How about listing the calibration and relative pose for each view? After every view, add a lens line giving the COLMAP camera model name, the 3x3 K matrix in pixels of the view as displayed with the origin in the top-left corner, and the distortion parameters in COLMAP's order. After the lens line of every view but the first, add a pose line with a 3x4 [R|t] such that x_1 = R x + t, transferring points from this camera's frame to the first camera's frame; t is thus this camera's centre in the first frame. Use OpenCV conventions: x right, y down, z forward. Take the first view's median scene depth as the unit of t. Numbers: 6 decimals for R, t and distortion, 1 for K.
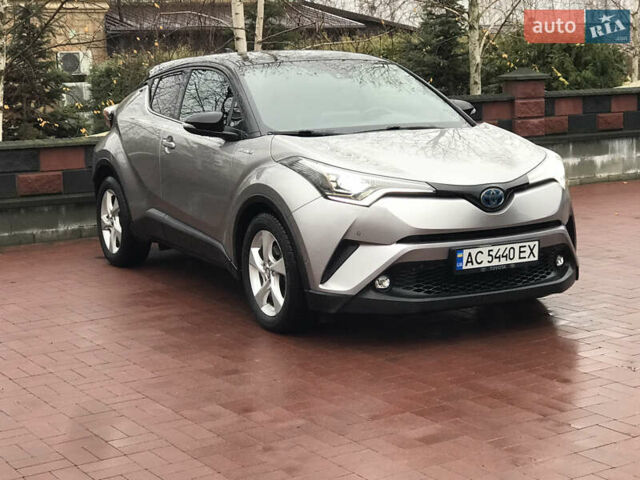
lens RADIAL K [[1254.5, 0, 320.2], [0, 1254.5, 240.7], [0, 0, 1]] dist [0.002394, 0.178892]
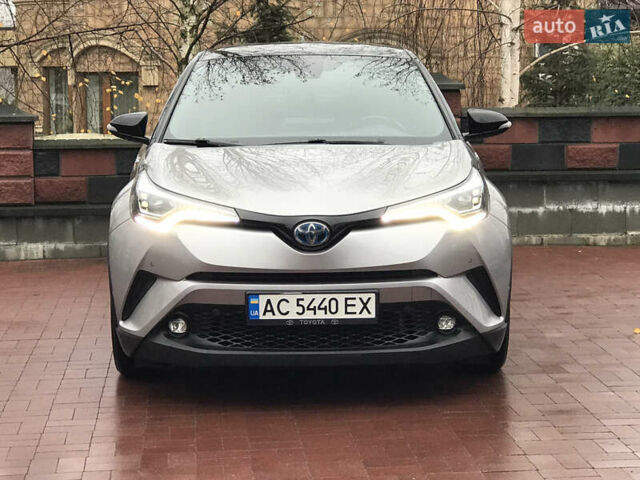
lens RADIAL K [[1570.9, 0, 319.9], [0, 1570.9, 239.9], [0, 0, 1]] dist [-0.040754, 0.191009]
pose [[0.892460, 0.073601, -0.445082, 0.575905], [-0.081899, 0.996640, 0.000589, -0.030787], [0.443630, 0.035927, 0.895489, 0.111819]]
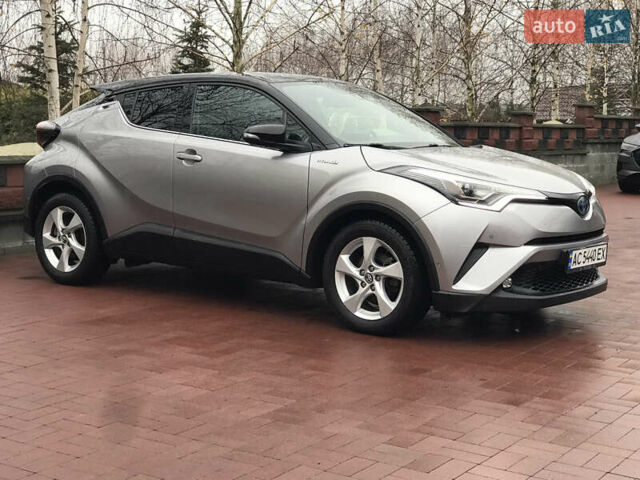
lens RADIAL K [[1073.2, 0, 318.3], [0, 1073.2, 240.8], [0, 0, 1]] dist [0.039105, 0.215698]
pose [[0.908186, -0.002122, 0.418562, -0.473464], [0.018251, 0.999237, -0.034537, 0.026074], [-0.418170, 0.039005, 0.907531, 0.223605]]
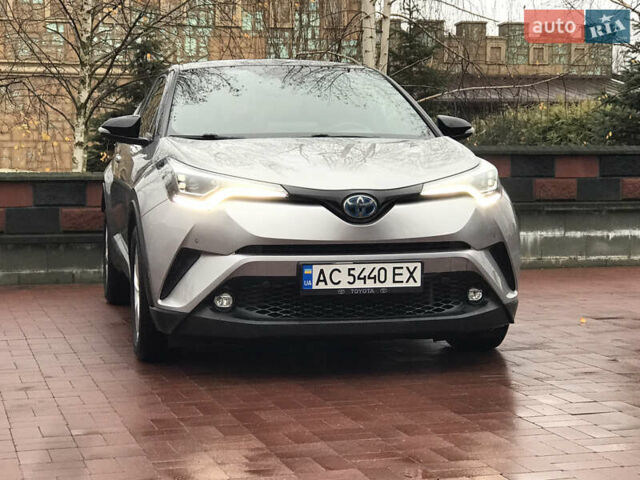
lens RADIAL K [[1396.4, 0, 320.7], [0, 1396.4, 240.0], [0, 0, 1]] dist [-0.016021, 0.400395]
pose [[0.960049, 0.038469, -0.277175, 0.363701], [-0.061802, 0.995195, -0.075939, 0.058715], [0.272922, 0.090035, 0.957814, 0.110015]]
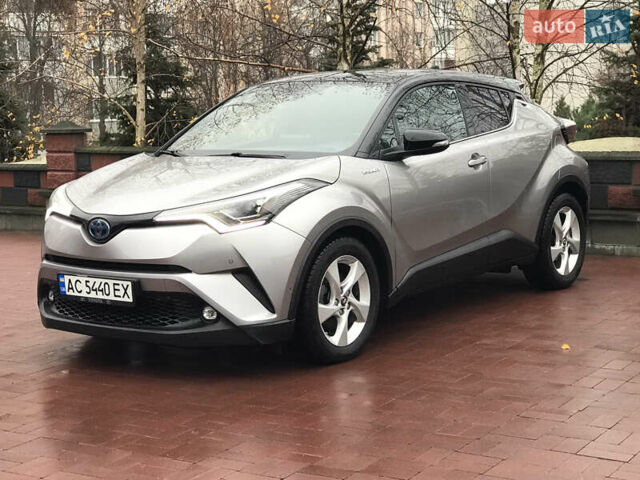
lens RADIAL K [[1242.4, 0, 319.0], [0, 1242.4, 239.6], [0, 0, 1]] dist [0.020437, 0.136723]
pose [[0.439347, 0.127138, -0.889275, 1.056675], [-0.122797, 0.989141, 0.080747, -0.123044], [0.889885, 0.073724, 0.450189, 0.707774]]
